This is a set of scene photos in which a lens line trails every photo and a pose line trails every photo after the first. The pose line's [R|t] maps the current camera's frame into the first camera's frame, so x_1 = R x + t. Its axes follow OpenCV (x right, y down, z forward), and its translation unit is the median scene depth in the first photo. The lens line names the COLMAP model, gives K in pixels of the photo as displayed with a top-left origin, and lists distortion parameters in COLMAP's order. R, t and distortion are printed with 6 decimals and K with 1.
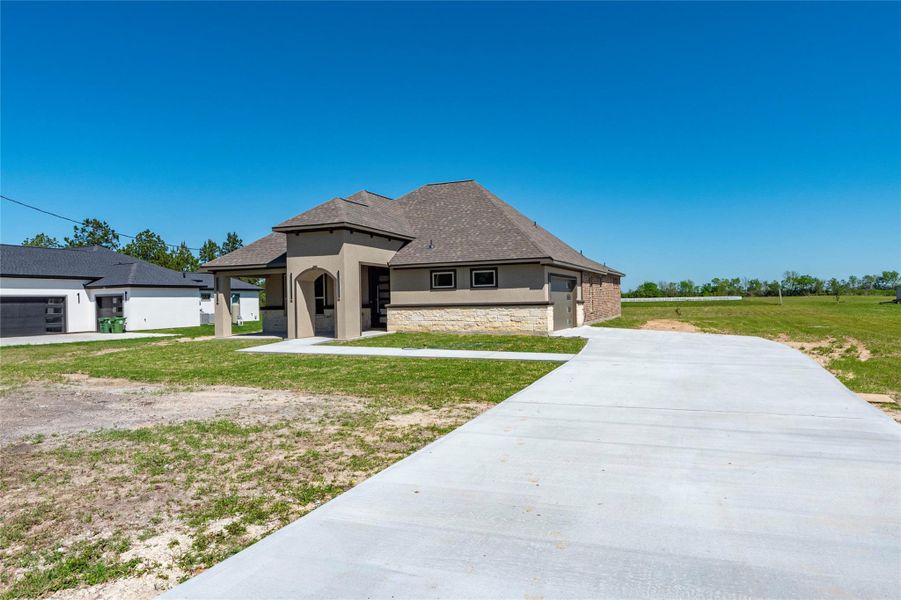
lens RADIAL K [[603.2, 0, 450.5], [0, 603.2, 300.0], [0, 0, 1]] dist [0.003420, 0.000022]
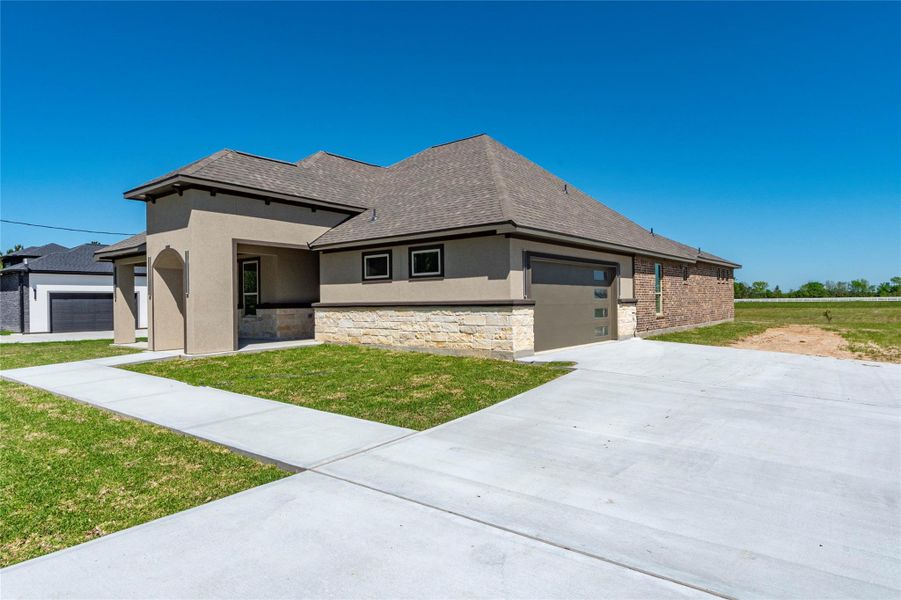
lens RADIAL K [[531.5, 0, 450.5], [0, 531.5, 300.0], [0, 0, 1]] dist [0.000729, -0.000284]
pose [[0.959888, 0.005599, -0.280328, 0.223678], [-0.004947, 0.999983, 0.003032, 0.001049], [0.280341, -0.001523, 0.959899, 0.458047]]
